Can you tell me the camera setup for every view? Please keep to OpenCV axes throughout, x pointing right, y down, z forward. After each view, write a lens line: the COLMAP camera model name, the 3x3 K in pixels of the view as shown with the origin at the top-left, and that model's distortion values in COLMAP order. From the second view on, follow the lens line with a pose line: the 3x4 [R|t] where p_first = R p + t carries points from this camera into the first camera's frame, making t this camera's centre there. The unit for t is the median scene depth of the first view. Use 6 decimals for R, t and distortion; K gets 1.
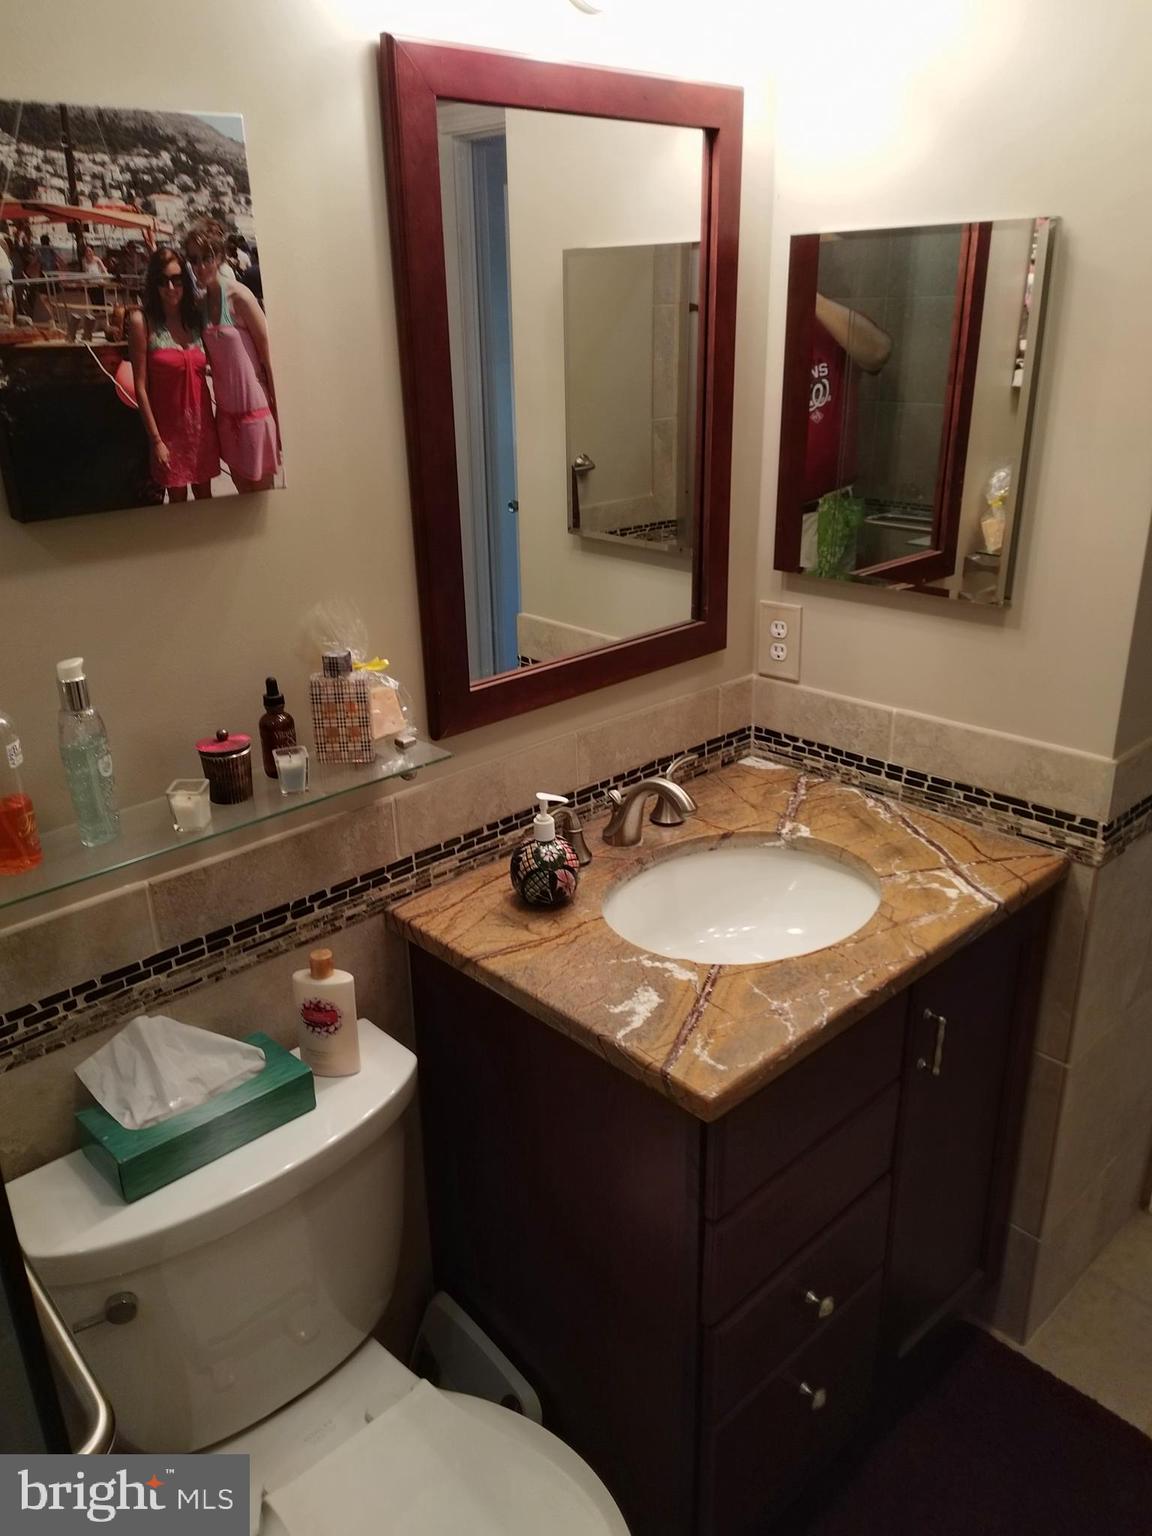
lens RADIAL K [[1146.1, 0, 577.0], [0, 1146.1, 773.8], [0, 0, 1]] dist [0.037060, -0.044181]
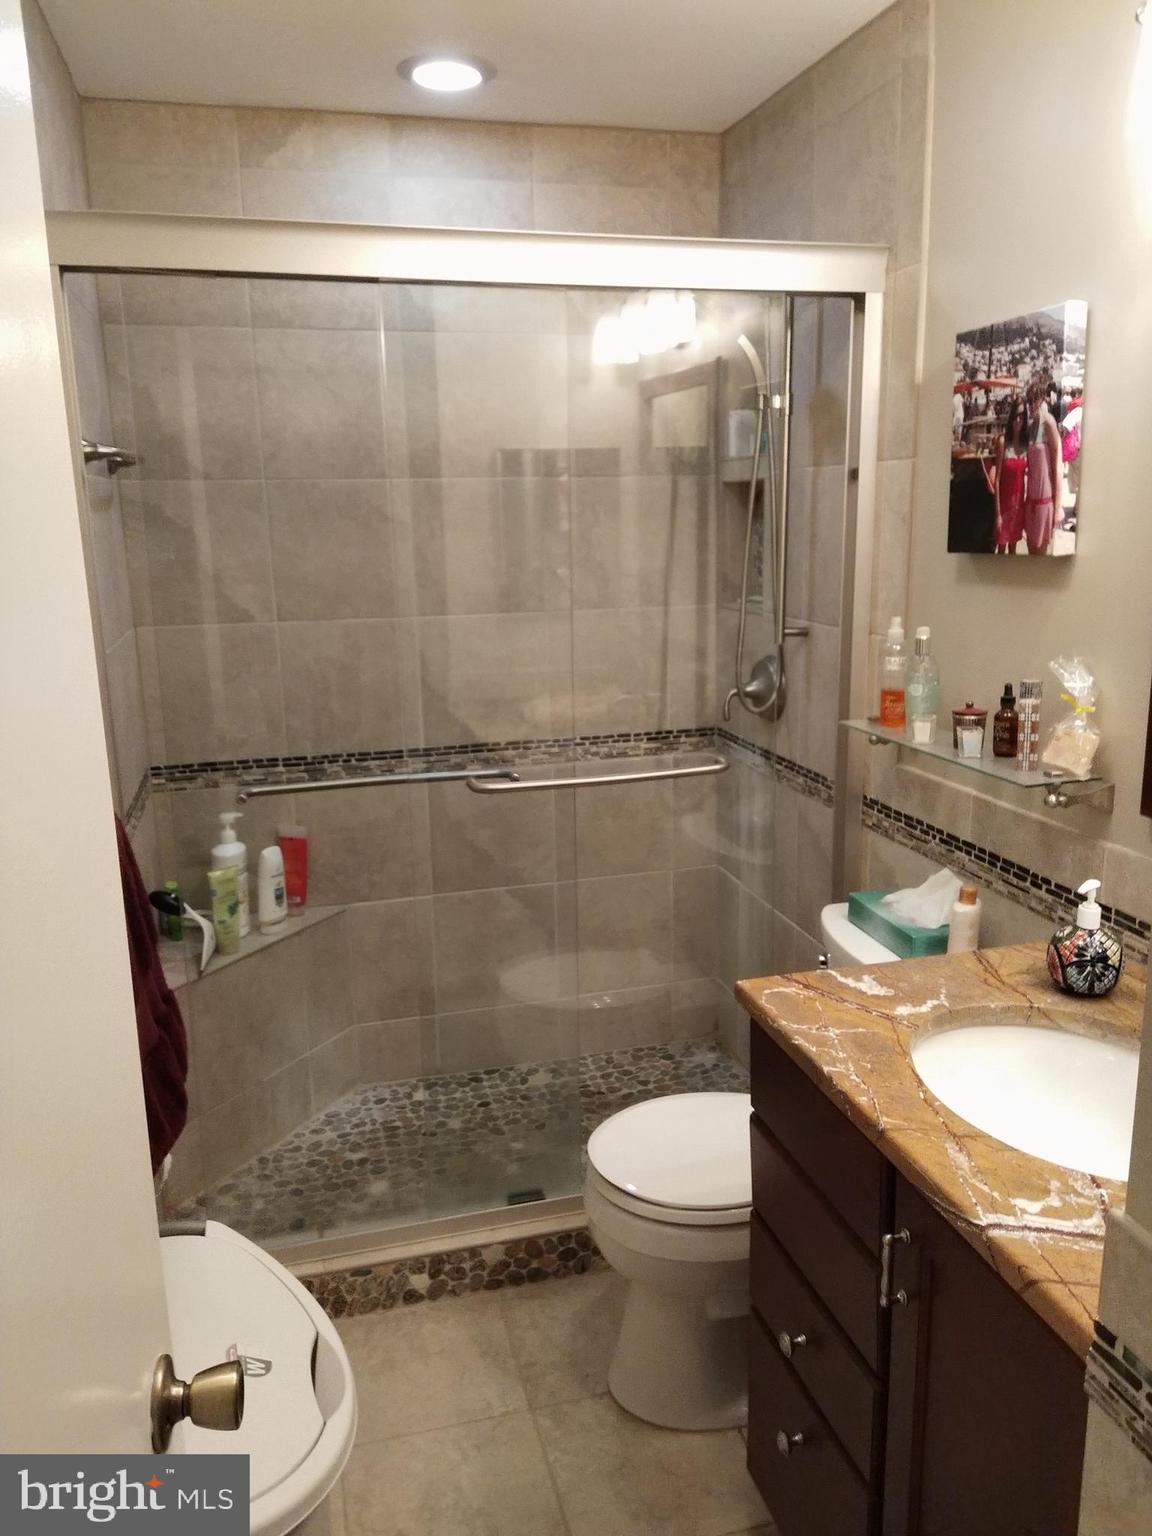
lens RADIAL K [[1146.1, 0, 576.1], [0, 1146.1, 765.7], [0, 0, 1]] dist [0.037060, -0.044181]
pose [[-0.468484, 0.229881, -0.853040, 1.346828], [-0.296861, 0.868452, 0.397069, -0.445027], [0.832103, 0.439255, -0.338613, 1.203632]]
